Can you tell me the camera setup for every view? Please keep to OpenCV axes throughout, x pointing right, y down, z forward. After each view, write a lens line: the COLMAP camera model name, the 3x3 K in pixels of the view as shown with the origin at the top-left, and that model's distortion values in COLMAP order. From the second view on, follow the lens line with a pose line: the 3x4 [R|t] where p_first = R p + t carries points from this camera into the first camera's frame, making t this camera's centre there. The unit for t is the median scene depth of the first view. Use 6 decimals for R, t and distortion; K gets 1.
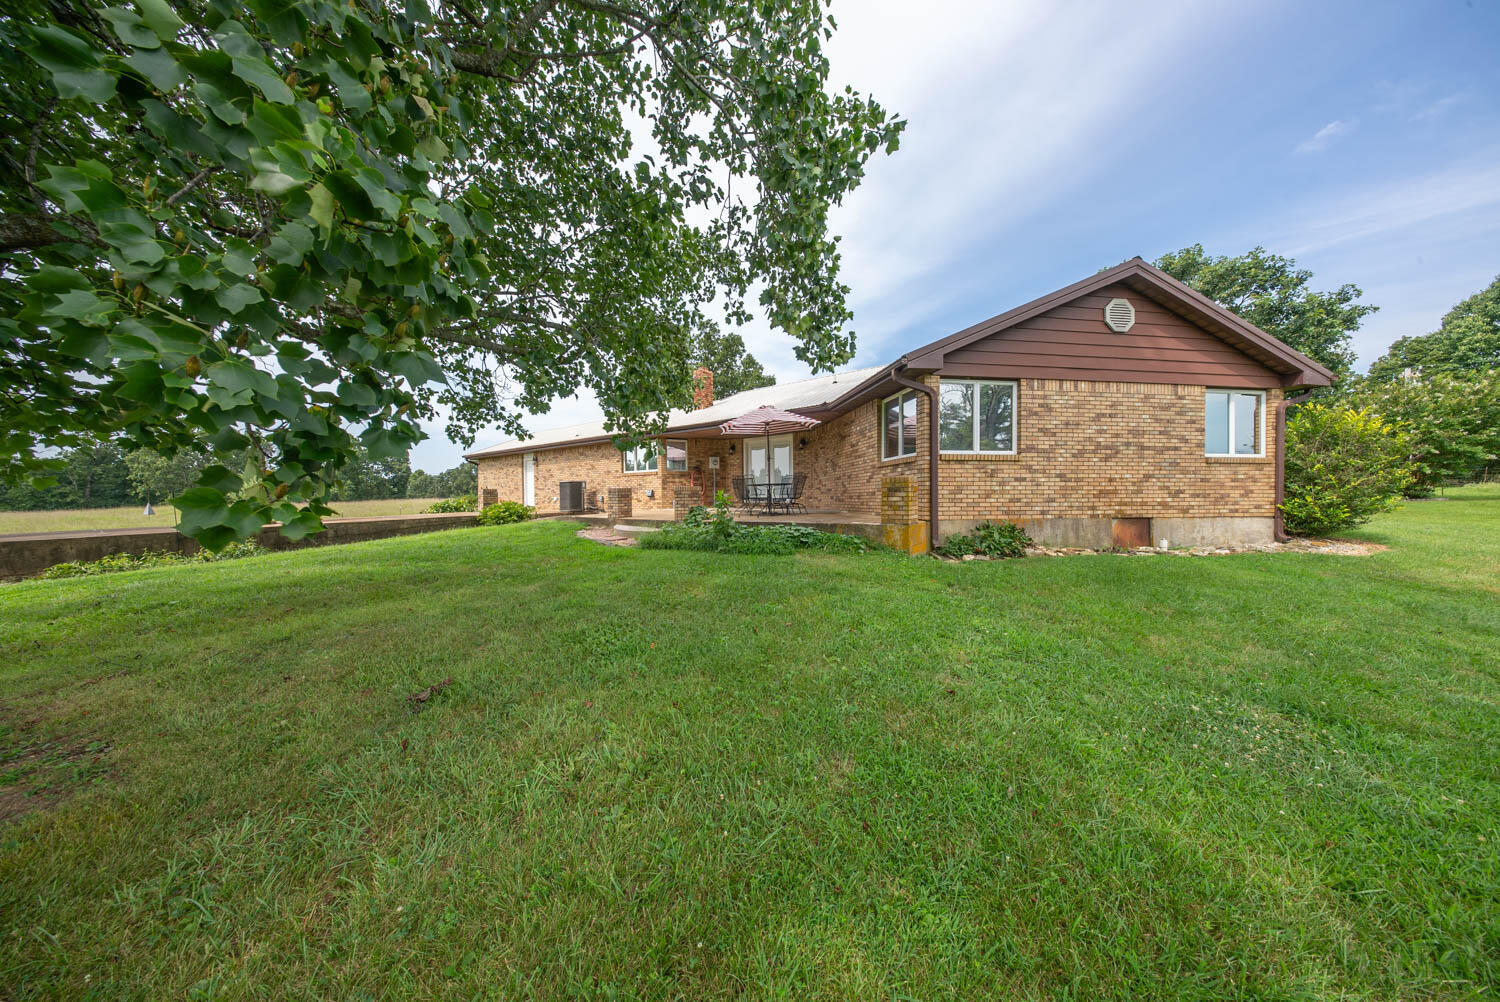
lens RADIAL K [[443.0, 0, 746.4], [0, 443.0, 501.0], [0, 0, 1]] dist [0.003742, -0.000299]
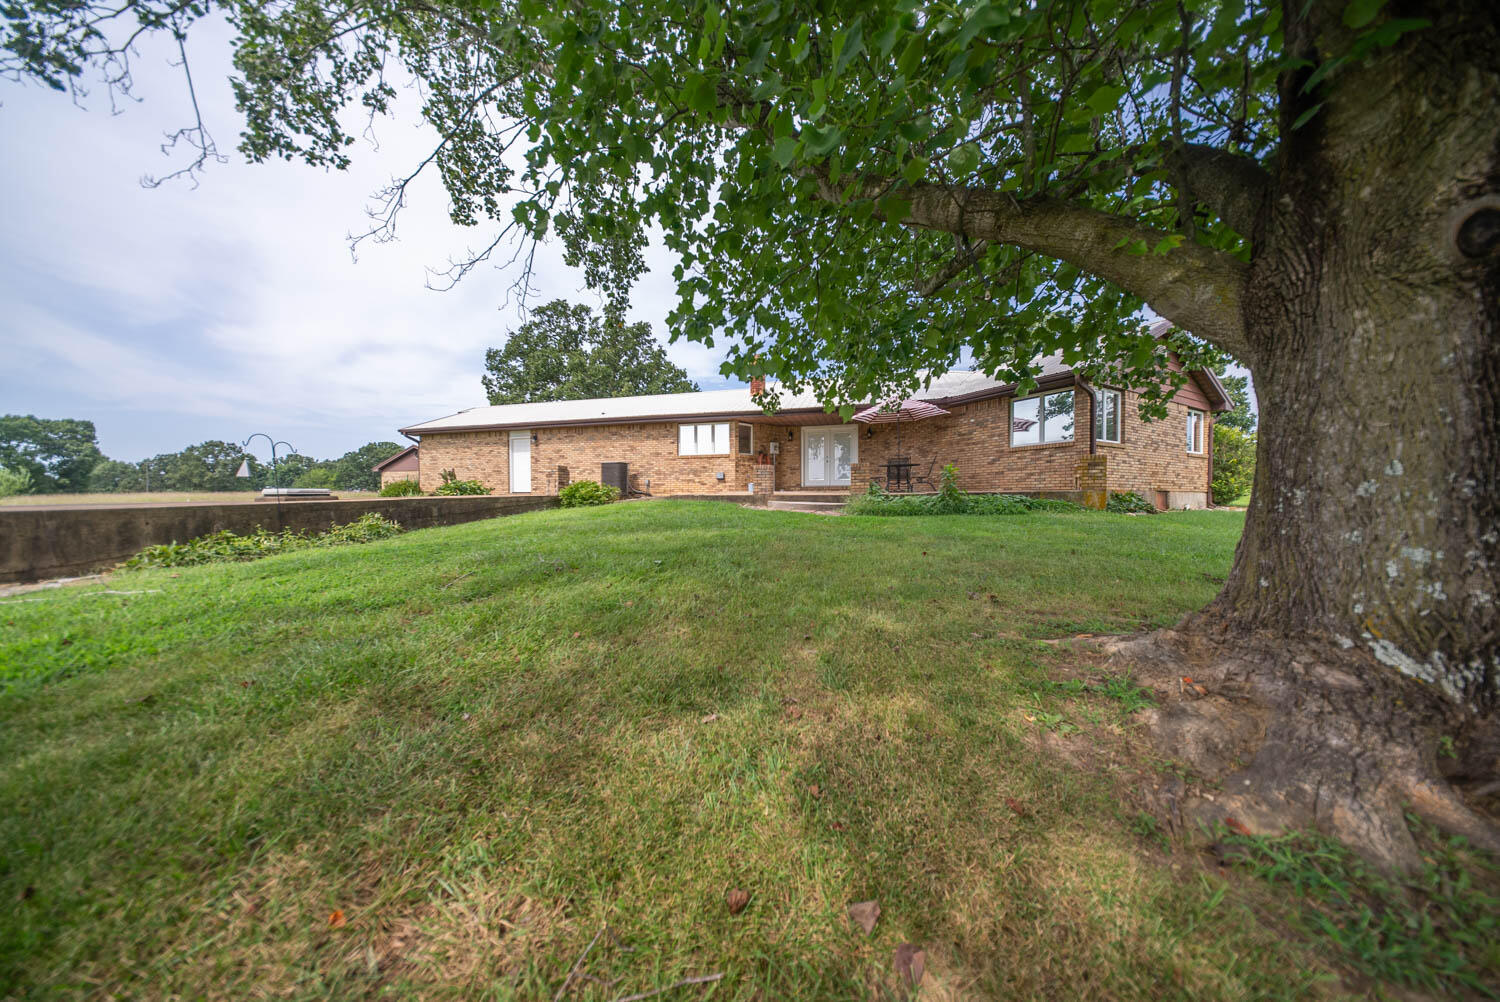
lens RADIAL K [[443.0, 0, 753.3], [0, 443.0, 500.7], [0, 0, 1]] dist [0.003742, -0.000299]
pose [[0.935010, -0.000070, 0.354621, -0.489996], [0.000293, 1.000000, -0.000575, 0.037462], [-0.354621, 0.000642, 0.935010, 0.049719]]
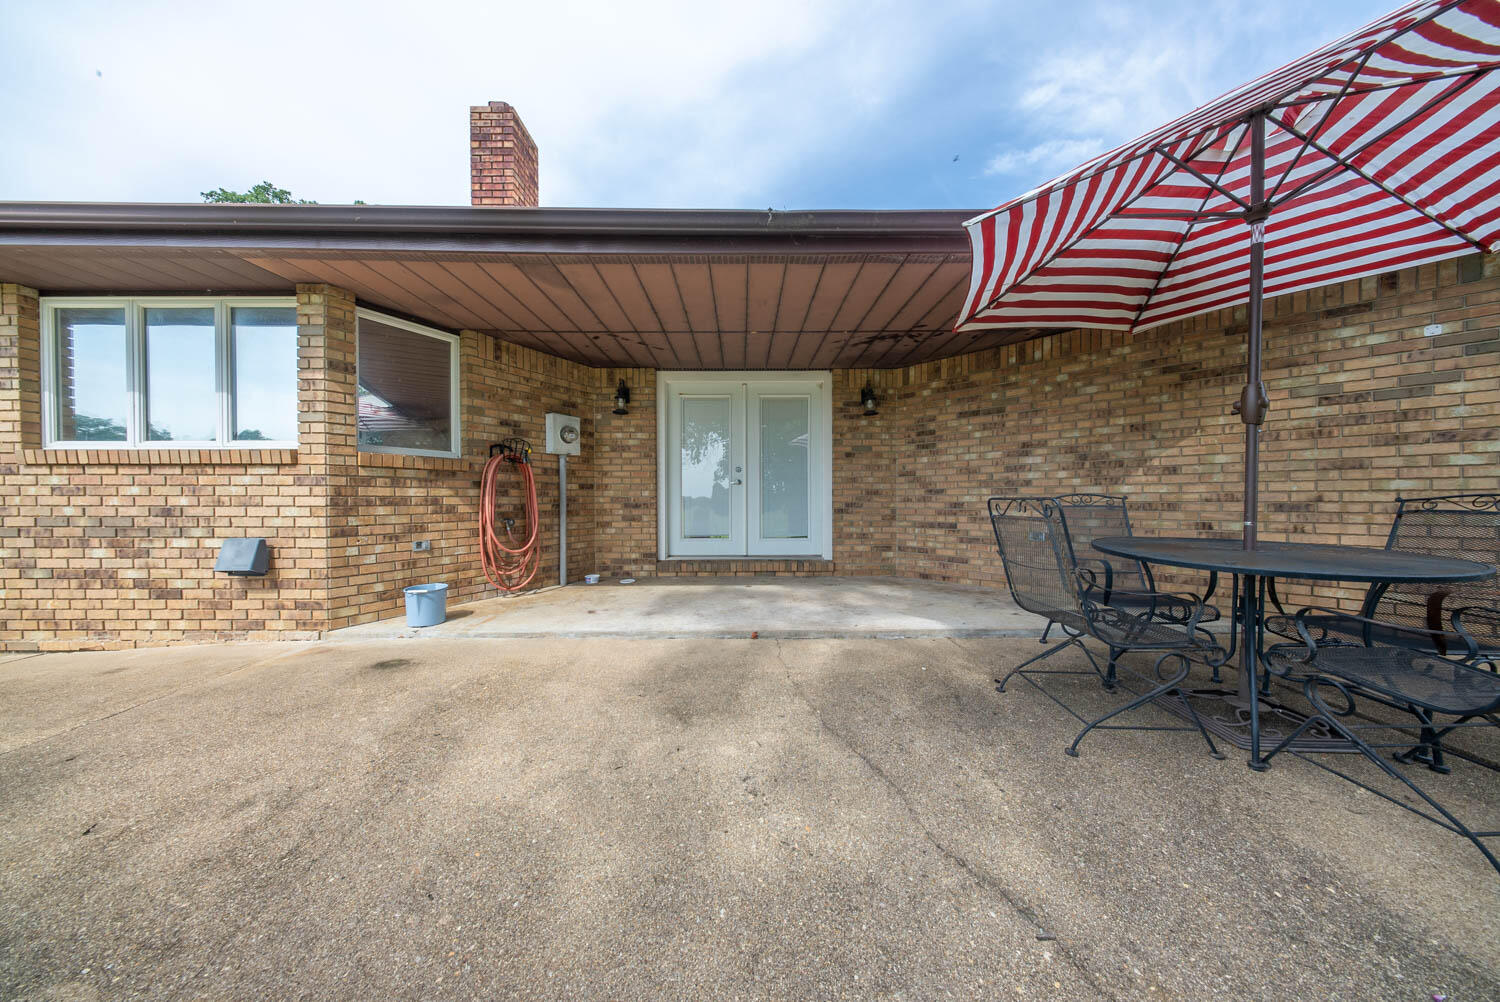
lens RADIAL K [[443.0, 0, 747.7], [0, 443.0, 503.5], [0, 0, 1]] dist [0.003742, -0.000299]
pose [[0.810485, -0.001556, 0.585758, -0.148120], [0.000187, 0.999997, 0.002396, -0.041078], [-0.585760, -0.001832, 0.810482, 0.689470]]
